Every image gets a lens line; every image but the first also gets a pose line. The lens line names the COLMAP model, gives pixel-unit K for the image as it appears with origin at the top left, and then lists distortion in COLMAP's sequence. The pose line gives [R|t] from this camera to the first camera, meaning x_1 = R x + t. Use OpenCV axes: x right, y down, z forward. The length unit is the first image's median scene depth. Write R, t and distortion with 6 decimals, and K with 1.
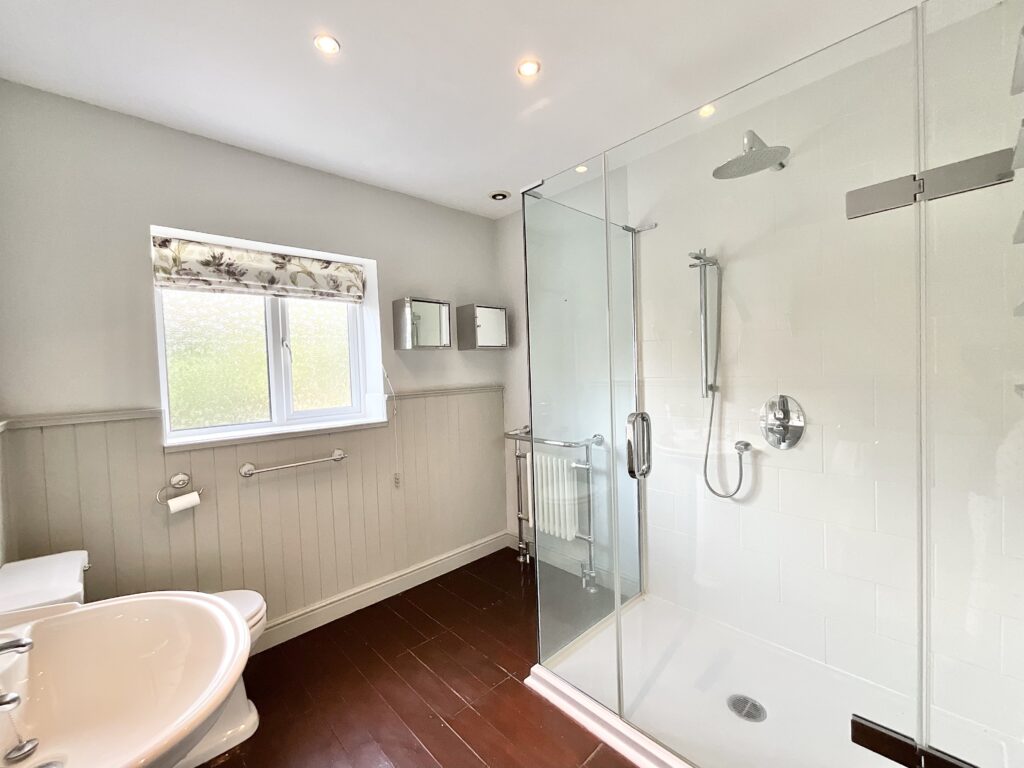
lens RADIAL K [[420.3, 0, 510.6], [0, 420.3, 385.3], [0, 0, 1]] dist [-0.003814, 0.000664]
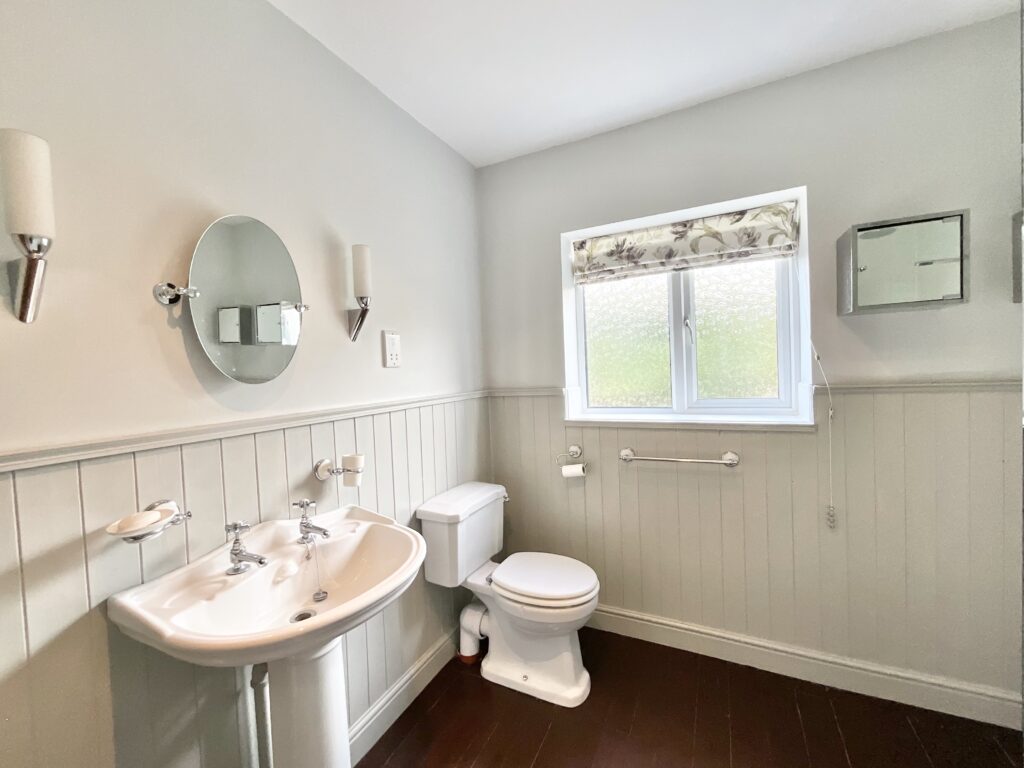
lens RADIAL K [[420.3, 0, 511.8], [0, 420.3, 384.9], [0, 0, 1]] dist [-0.003814, 0.000664]
pose [[0.347382, 0.050964, -0.936338, 0.179663], [-0.005173, 0.998611, 0.052435, -0.012267], [0.937710, -0.013371, 0.347163, 0.352883]]
